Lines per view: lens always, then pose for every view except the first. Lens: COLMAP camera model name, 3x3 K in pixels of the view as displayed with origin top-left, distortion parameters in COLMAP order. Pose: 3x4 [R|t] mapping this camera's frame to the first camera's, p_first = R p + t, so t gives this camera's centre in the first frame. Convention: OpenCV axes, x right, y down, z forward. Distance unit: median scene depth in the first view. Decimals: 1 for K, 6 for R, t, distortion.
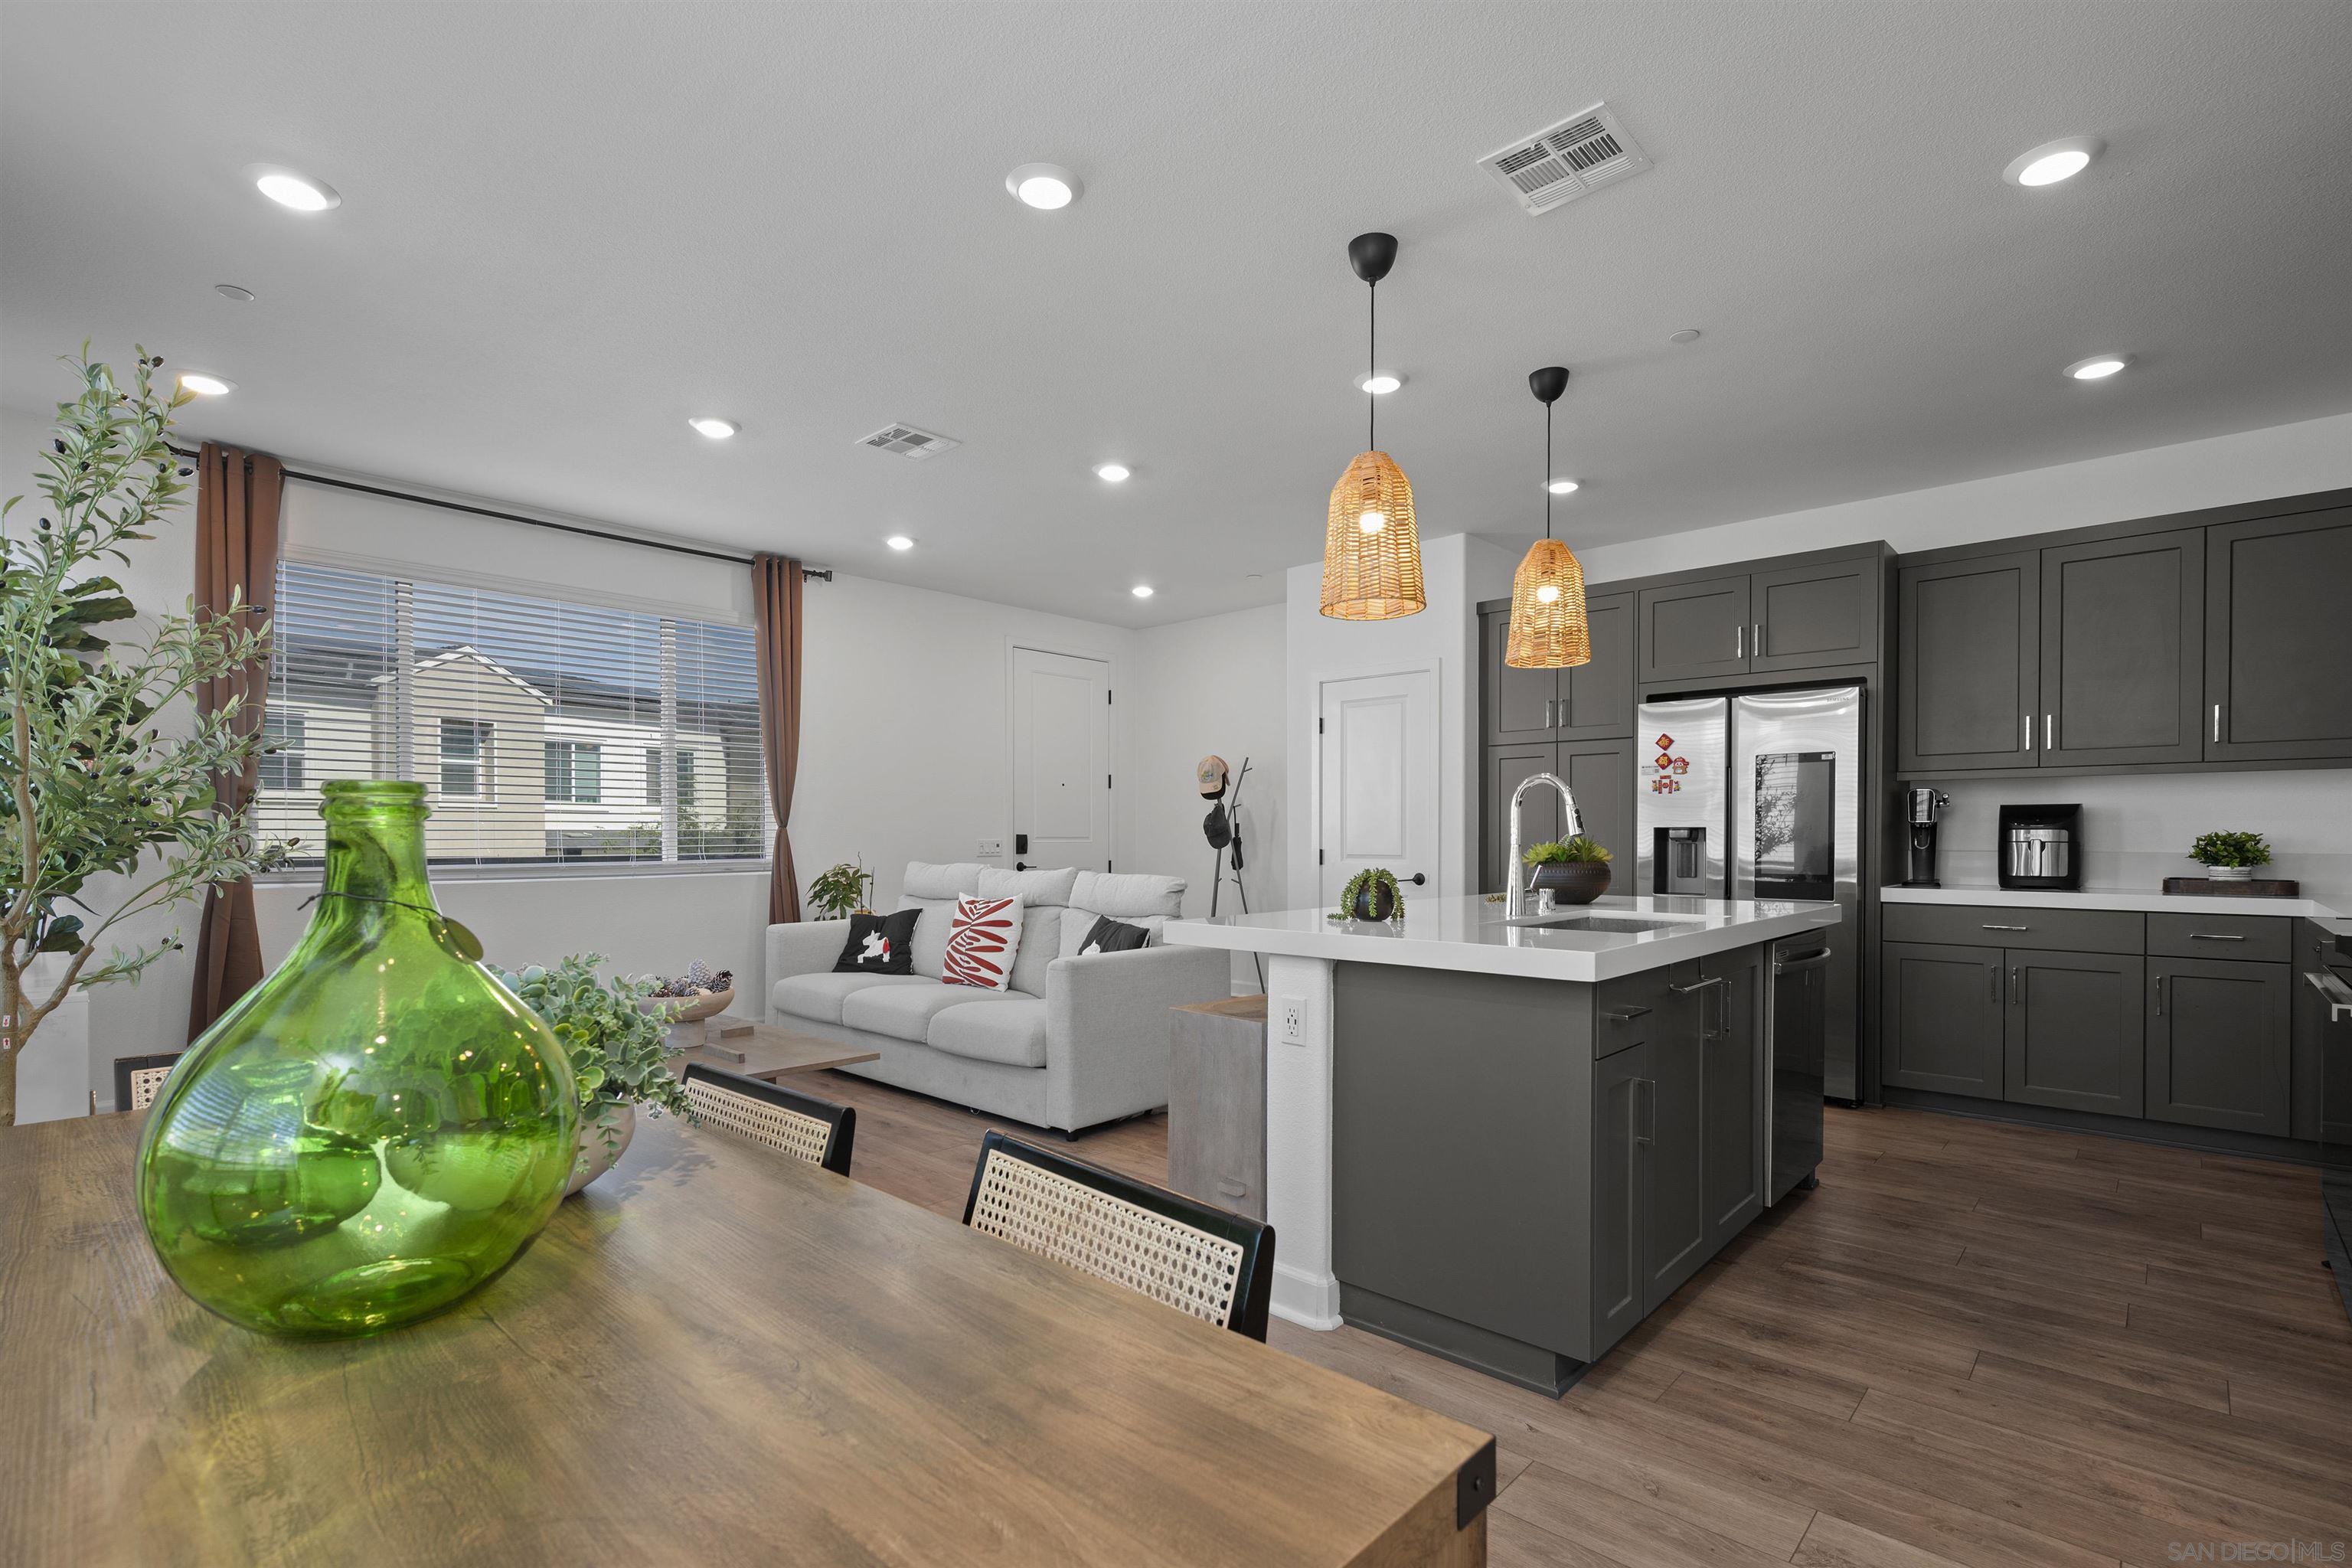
lens RADIAL K [[1092.6, 0, 1178.8], [0, 1092.6, 849.3], [0, 0, 1]] dist [-0.002983, -0.000018]
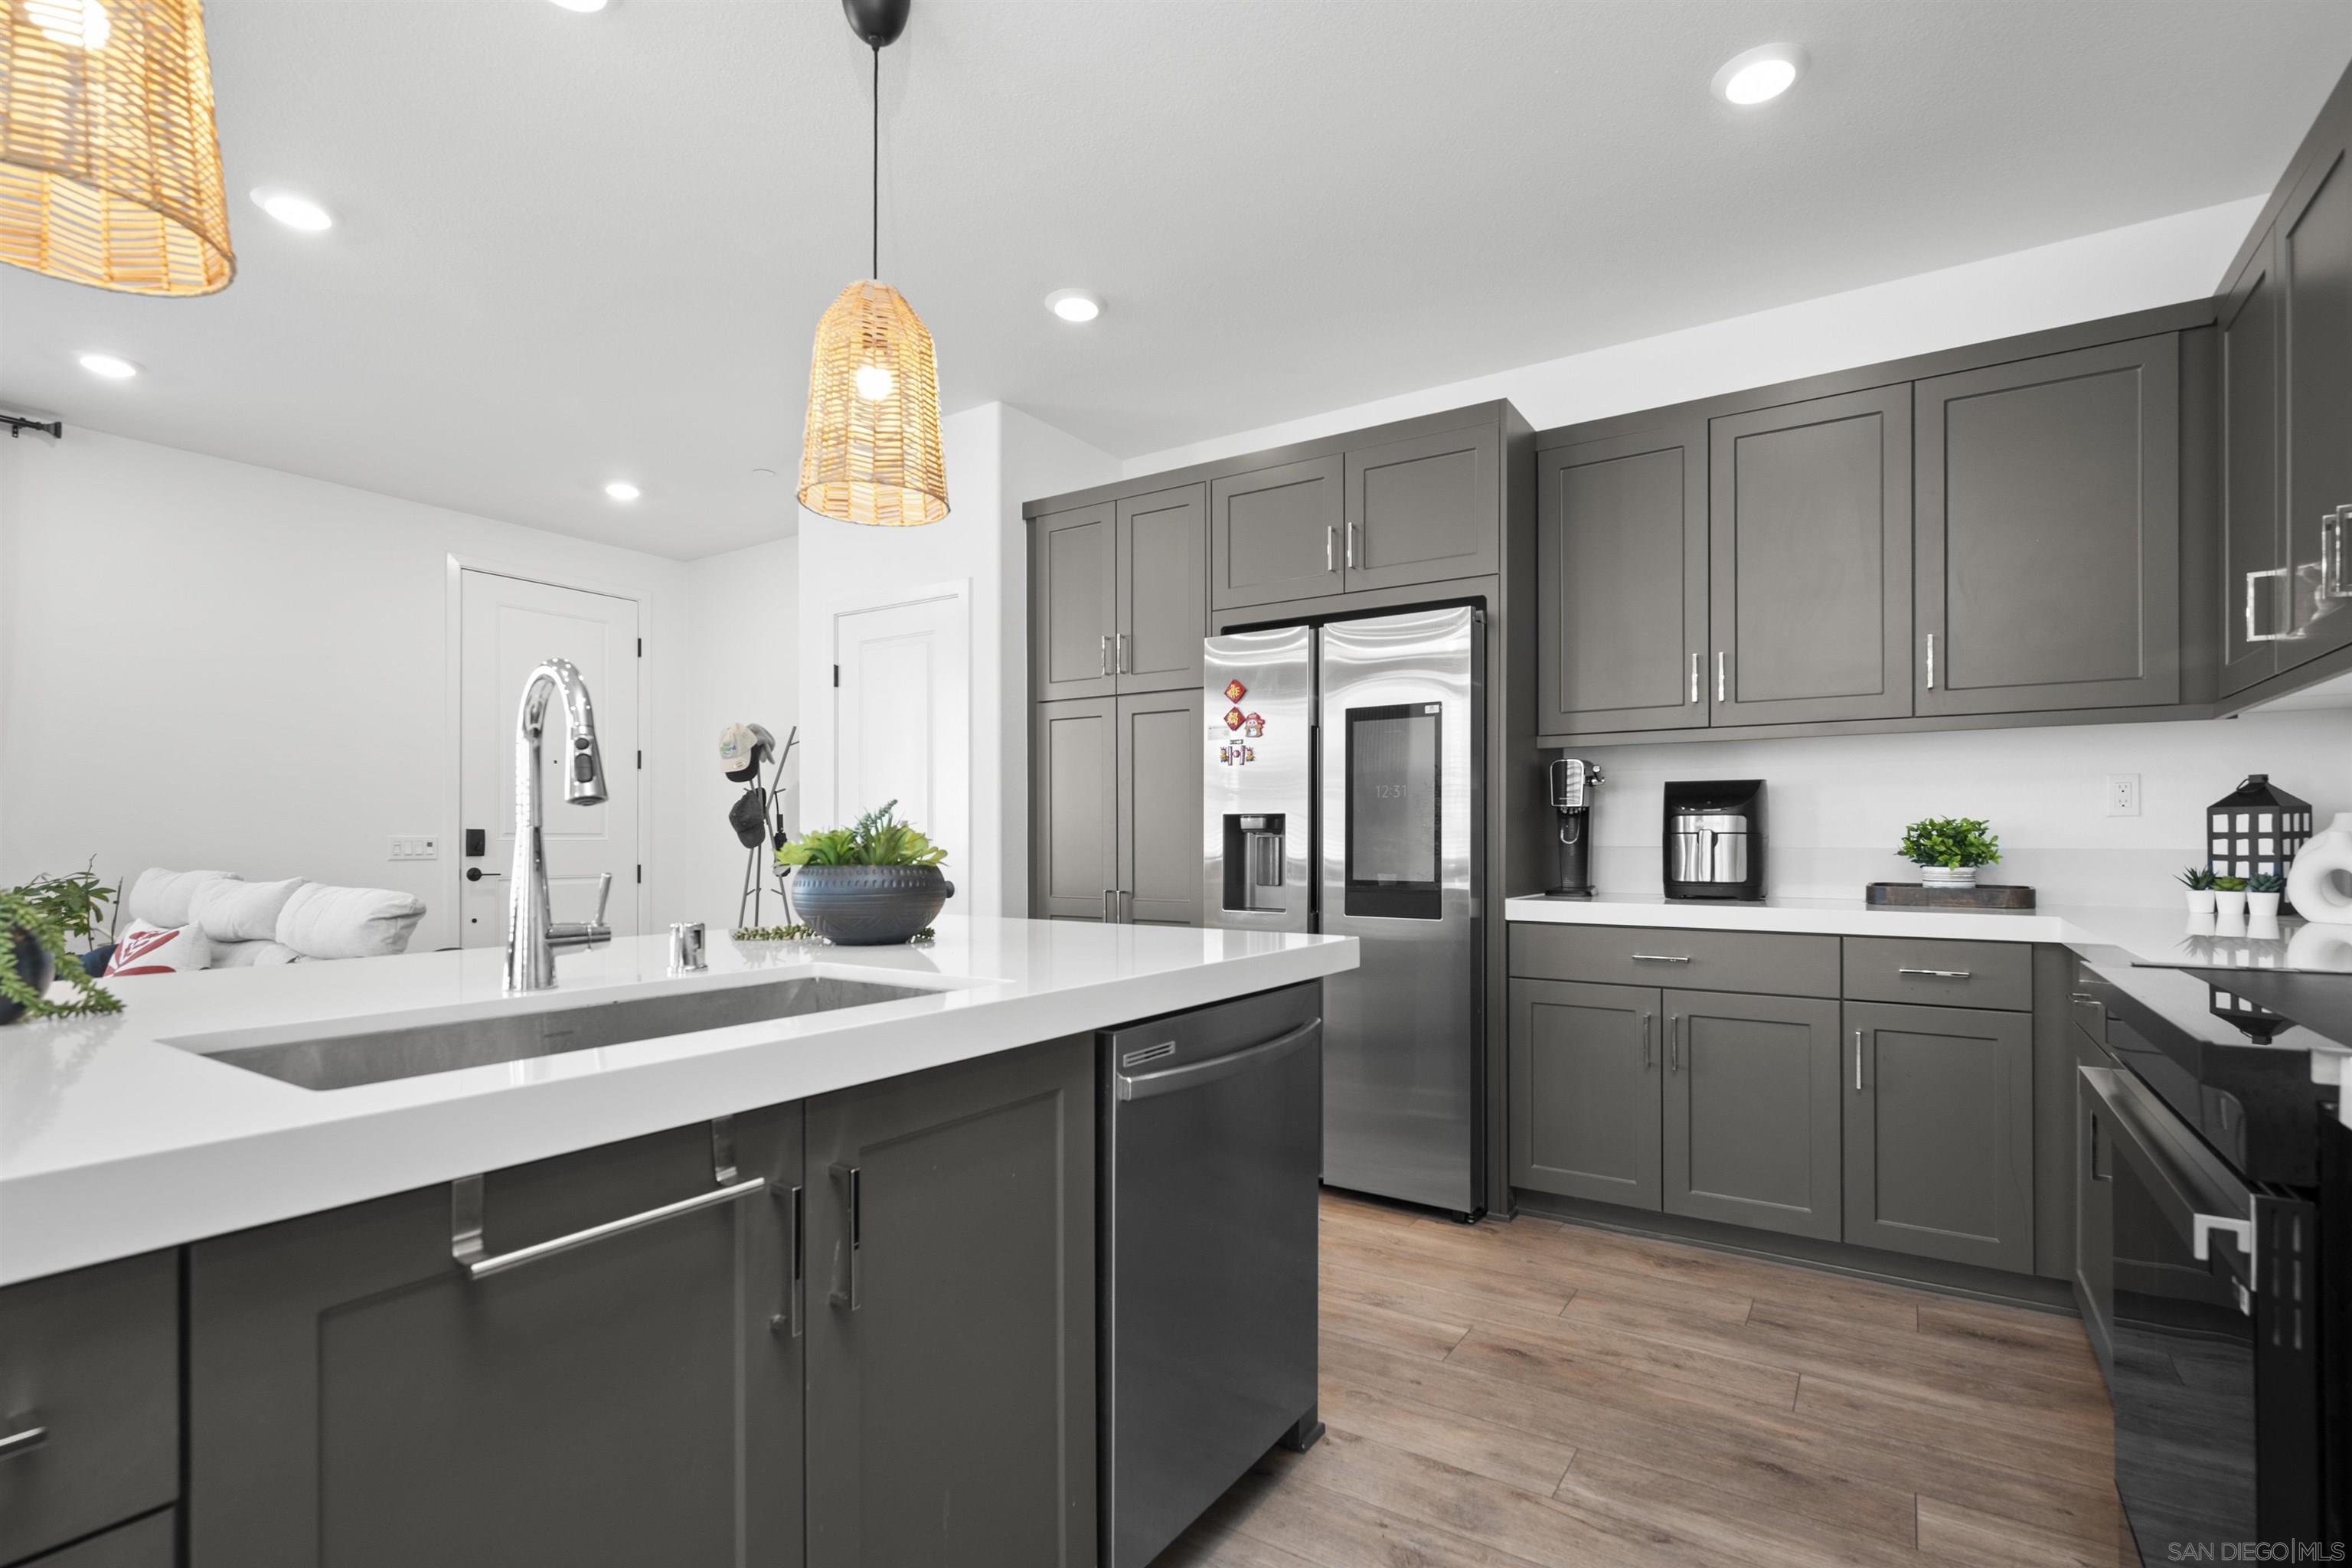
lens RADIAL K [[1102.0, 0, 1186.2], [0, 1102.0, 836.3], [0, 0, 1]] dist [-0.005181, -0.000538]
pose [[0.986150, -0.000295, 0.165857, 0.327718], [0.002588, 0.999904, -0.013608, 0.004036], [-0.165837, 0.013849, 0.986056, 0.346034]]
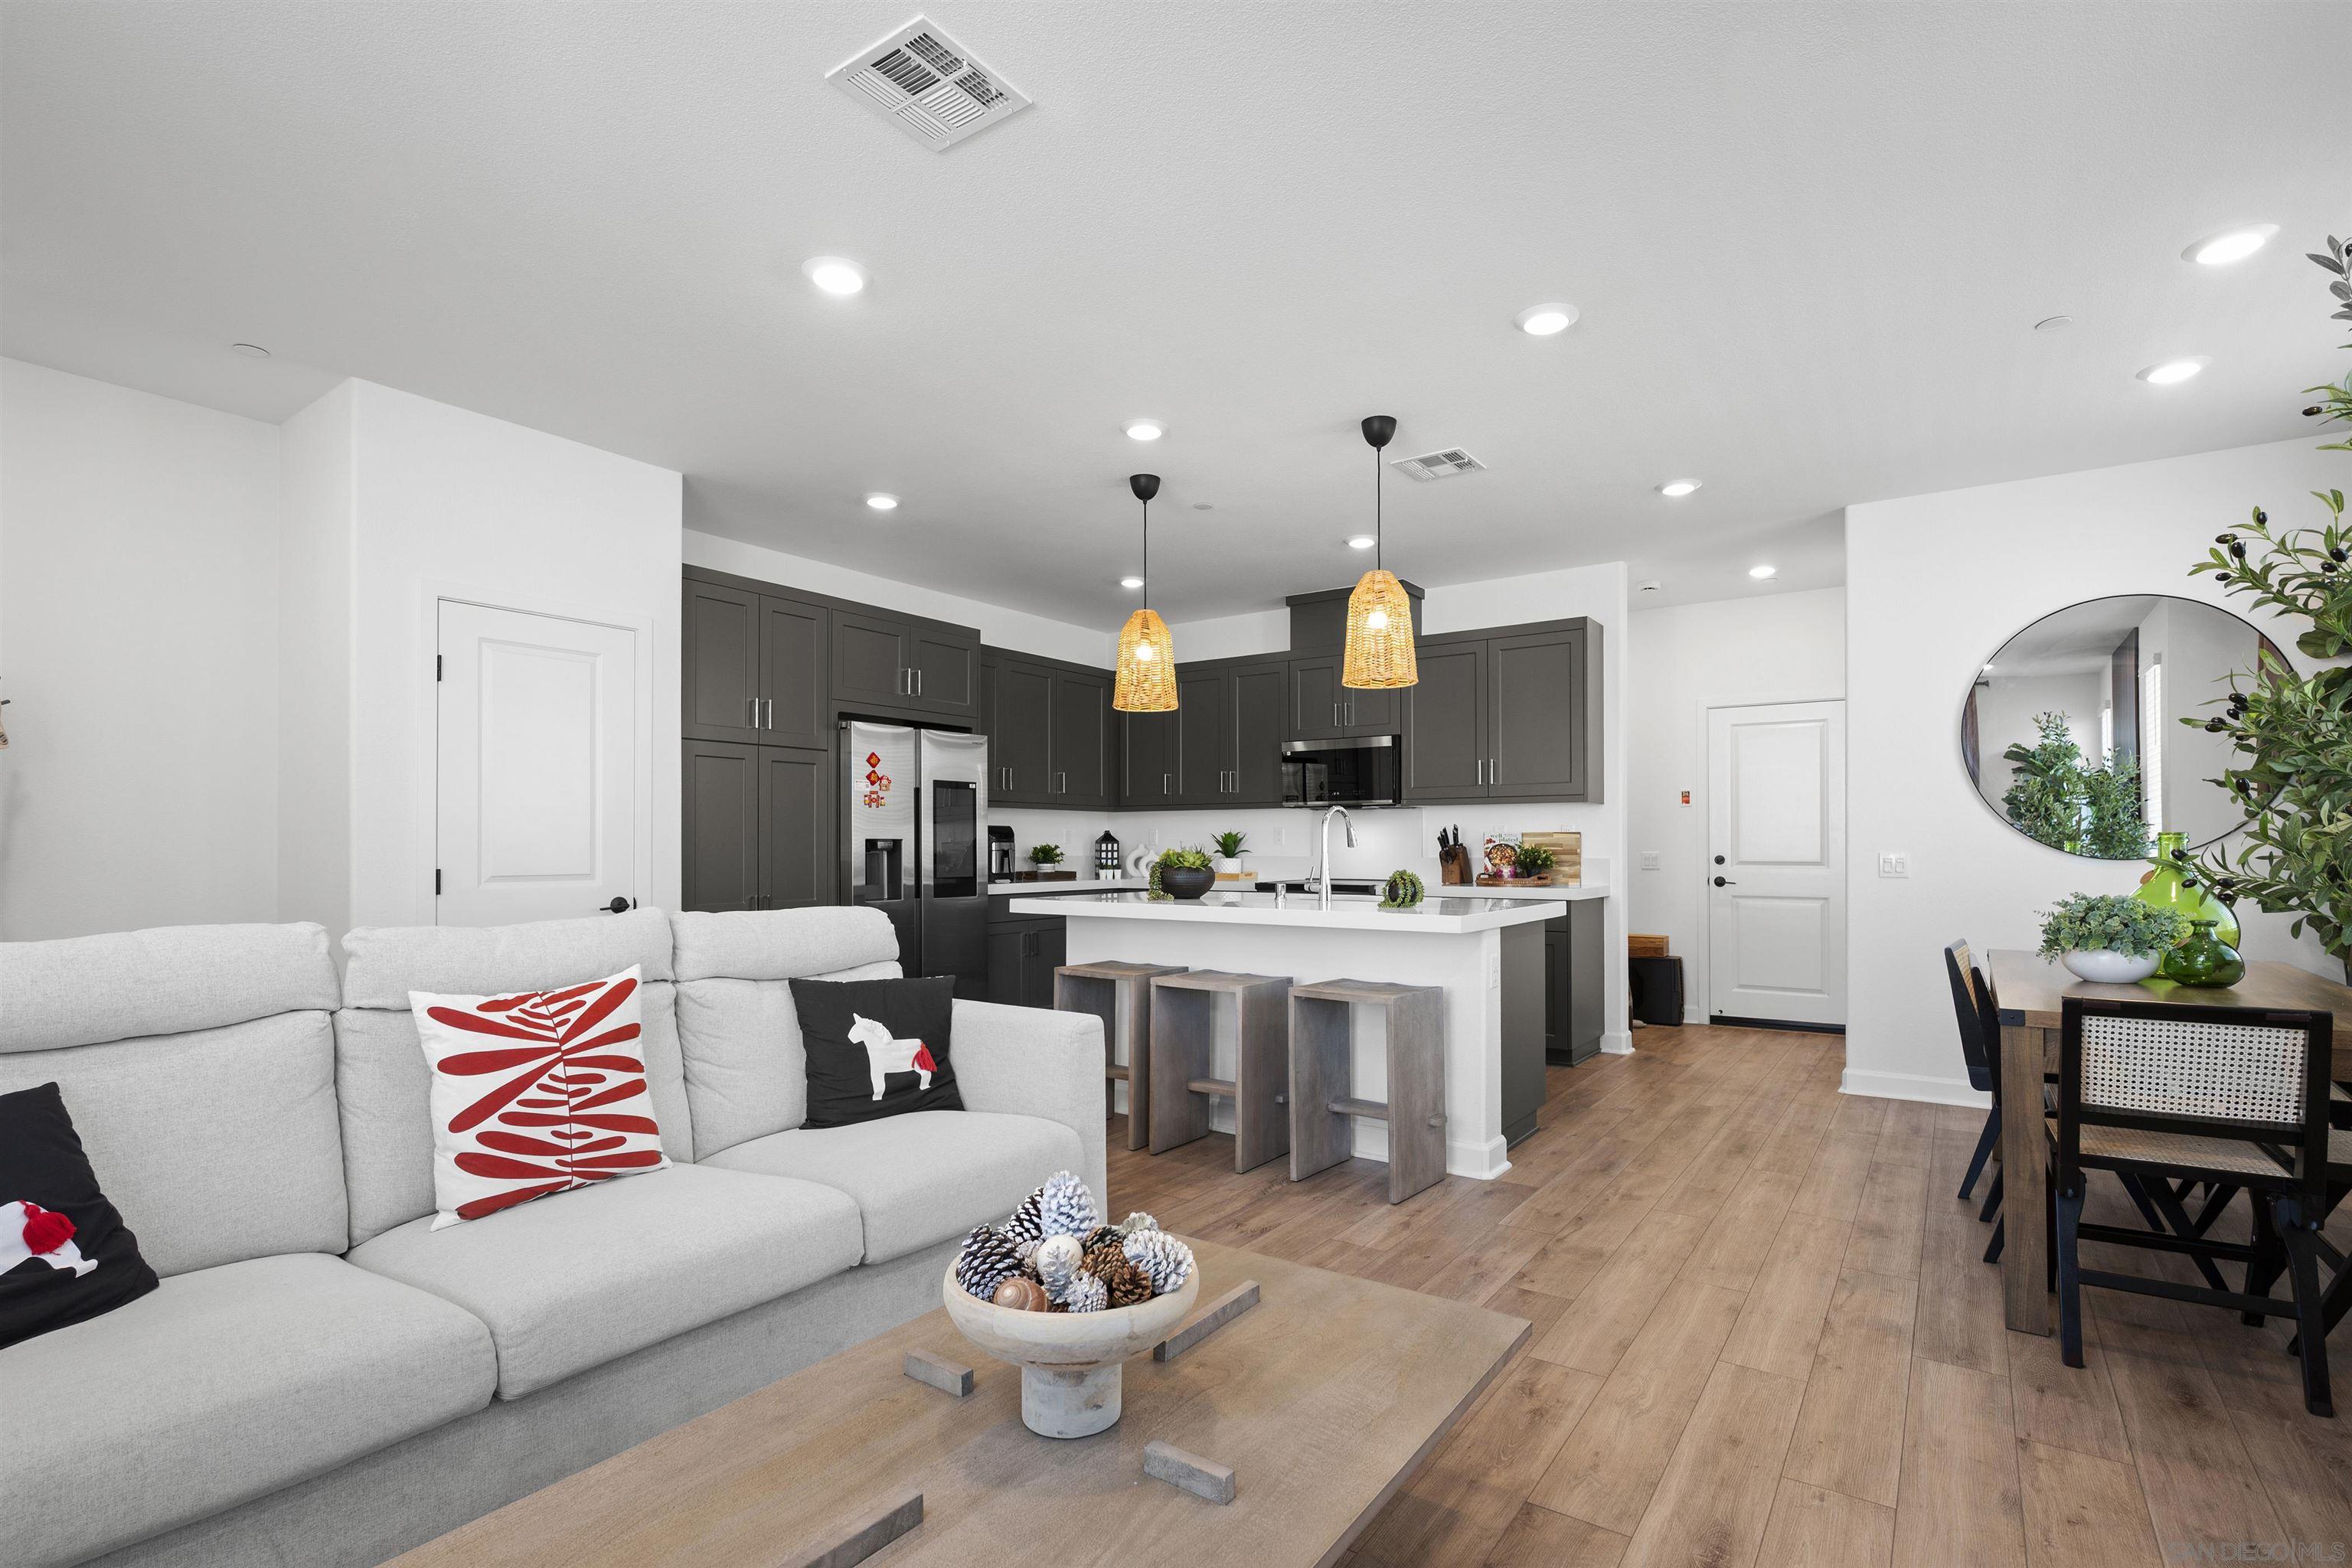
lens RADIAL K [[1102.0, 0, 1186.2], [0, 1102.0, 836.3], [0, 0, 1]] dist [-0.005181, -0.000538]
pose [[-0.129892, 0.009040, 0.991487, -0.748642], [0.013984, 0.999876, -0.007285, -0.011073], [-0.991430, 0.012919, -0.130002, 0.920856]]
